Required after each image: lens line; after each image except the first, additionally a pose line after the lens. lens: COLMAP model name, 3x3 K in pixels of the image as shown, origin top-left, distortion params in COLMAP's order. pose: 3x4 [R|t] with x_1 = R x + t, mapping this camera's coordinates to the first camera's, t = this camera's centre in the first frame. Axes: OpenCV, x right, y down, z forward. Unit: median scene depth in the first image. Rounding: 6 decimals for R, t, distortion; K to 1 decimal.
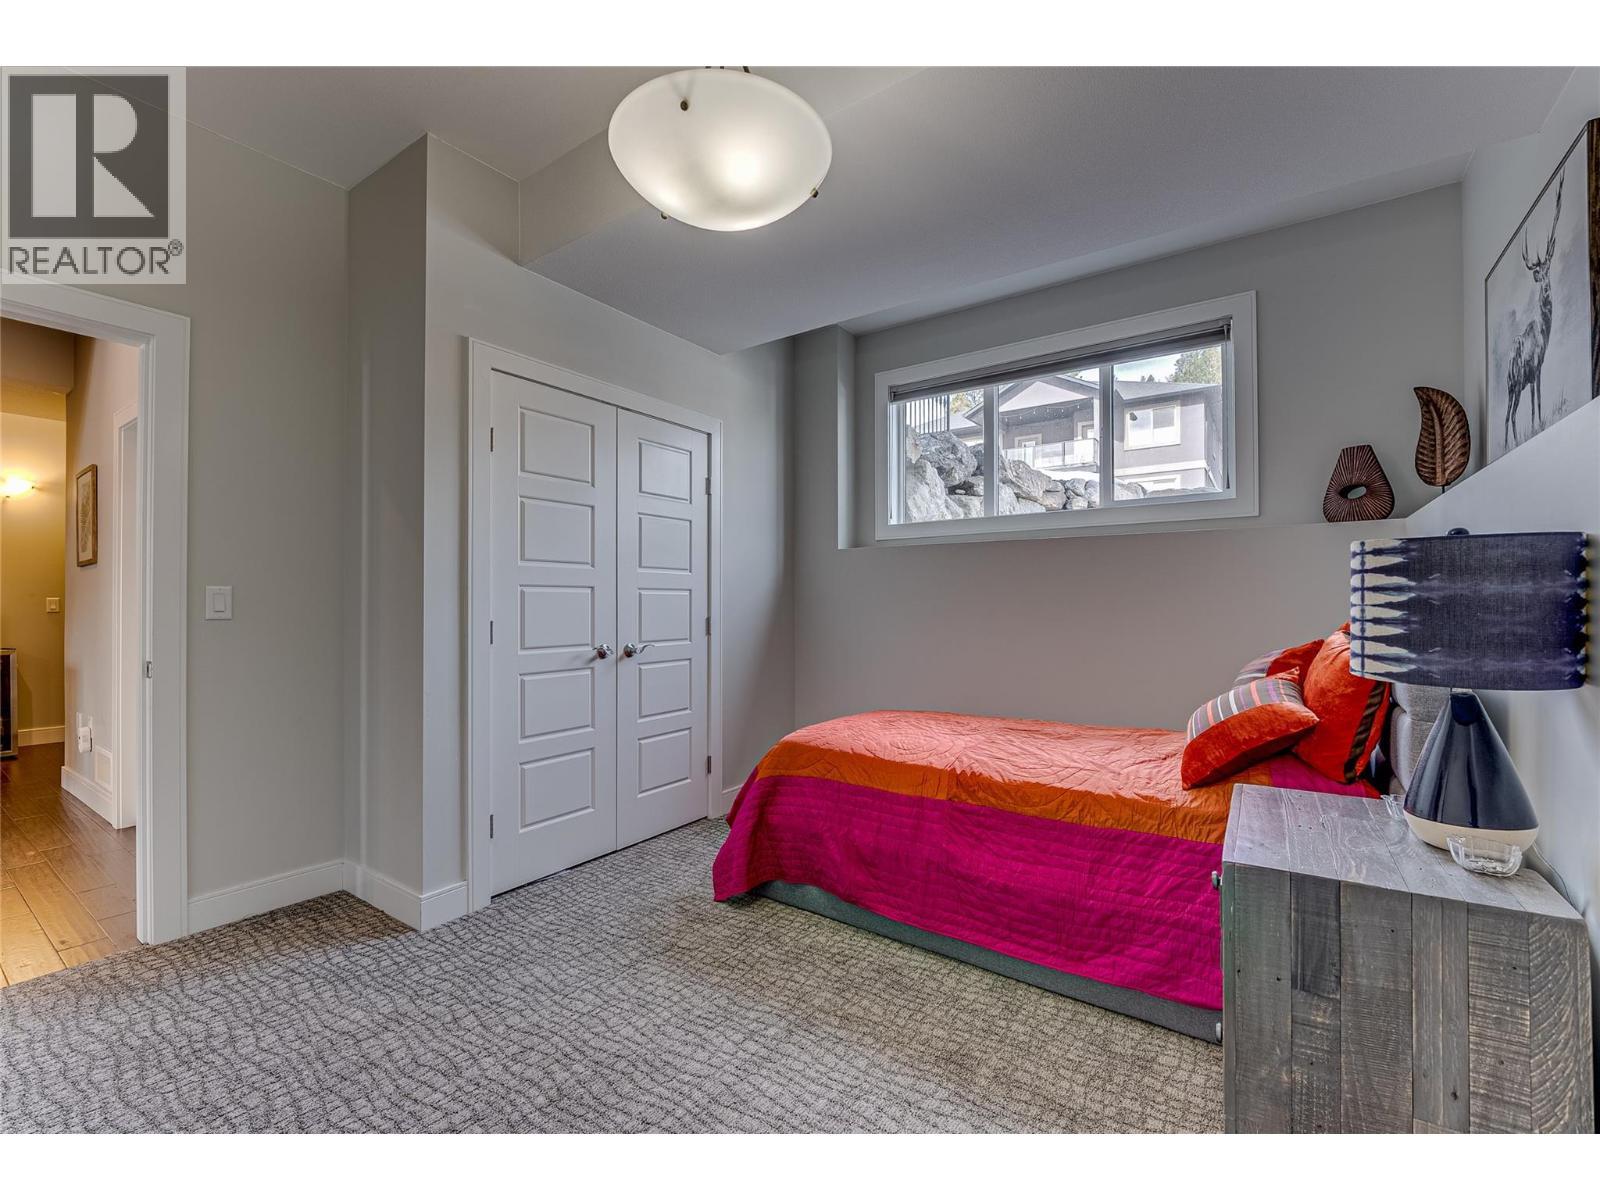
lens RADIAL K [[657.4, 0, 797.6], [0, 657.4, 603.1], [0, 0, 1]] dist [-0.001165, -0.001933]
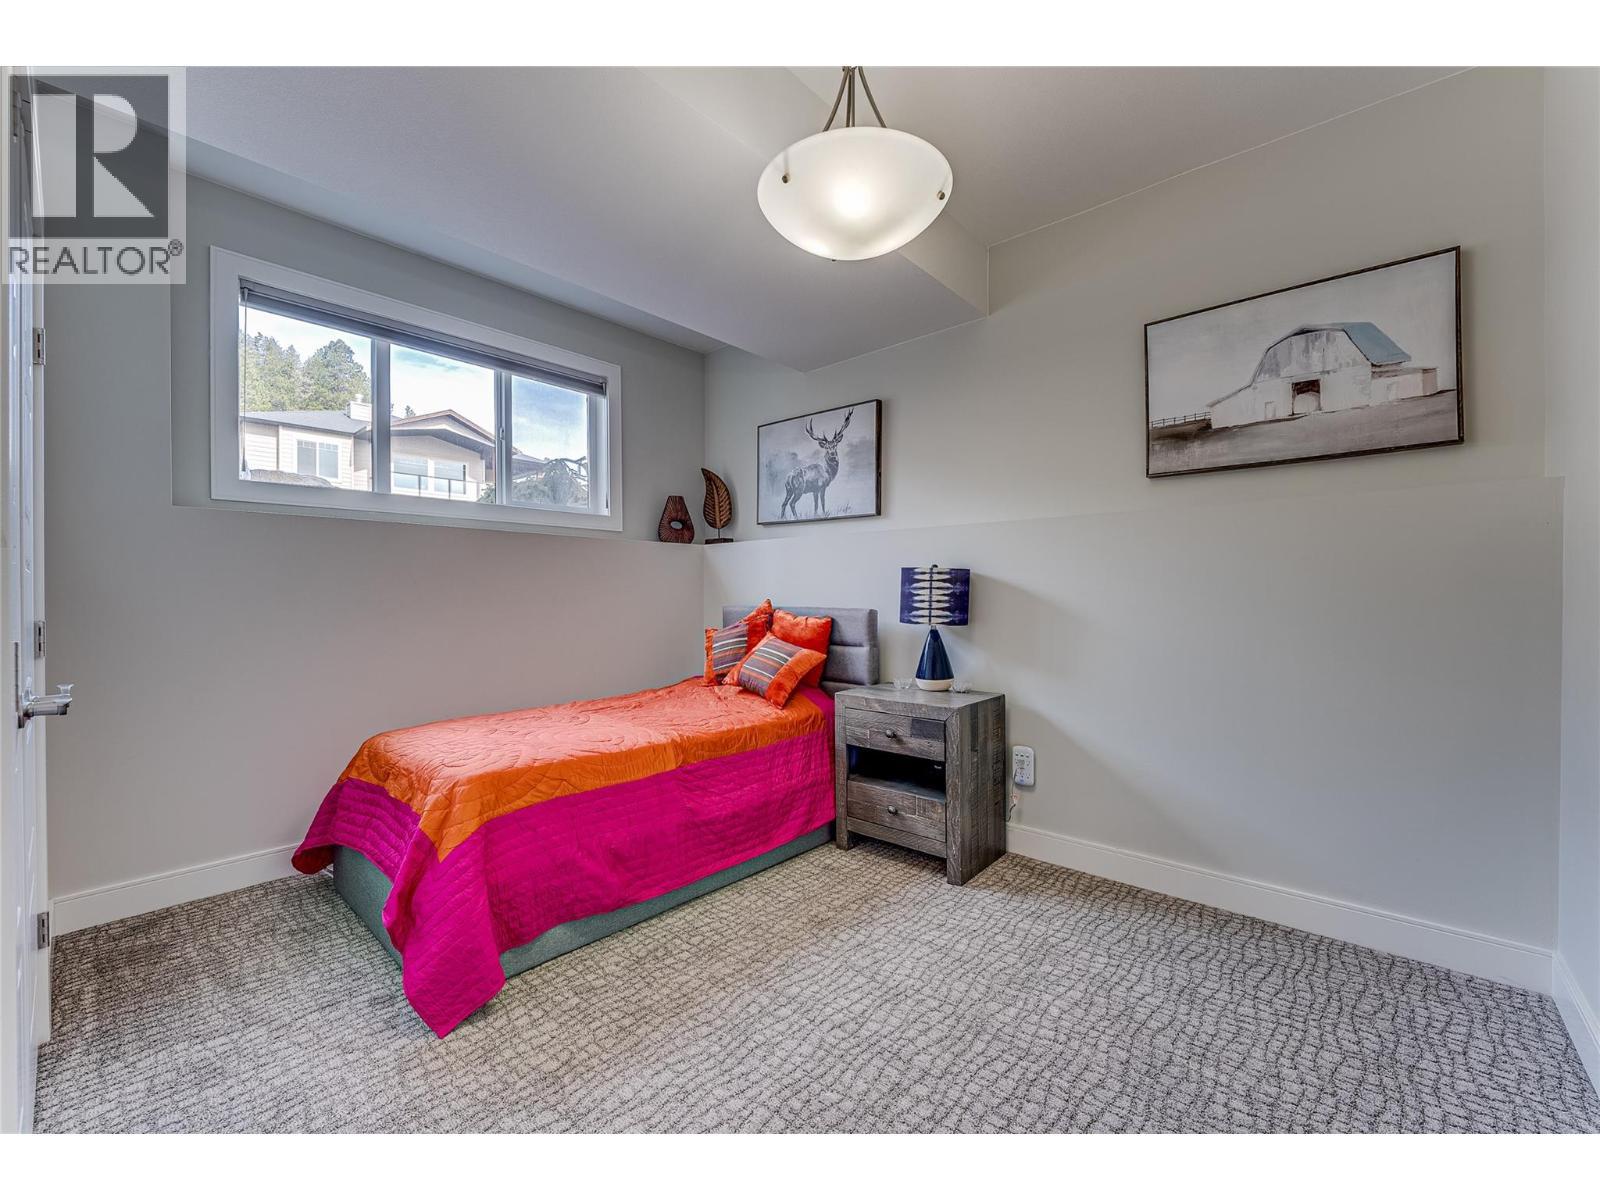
lens RADIAL K [[657.4, 0, 794.6], [0, 657.4, 595.2], [0, 0, 1]] dist [-0.001165, -0.001933]
pose [[0.131938, 0.001374, 0.991257, -0.918645], [0.000811, 0.999999, -0.001494, 0.004390], [-0.991258, 0.001001, 0.131937, 0.687332]]
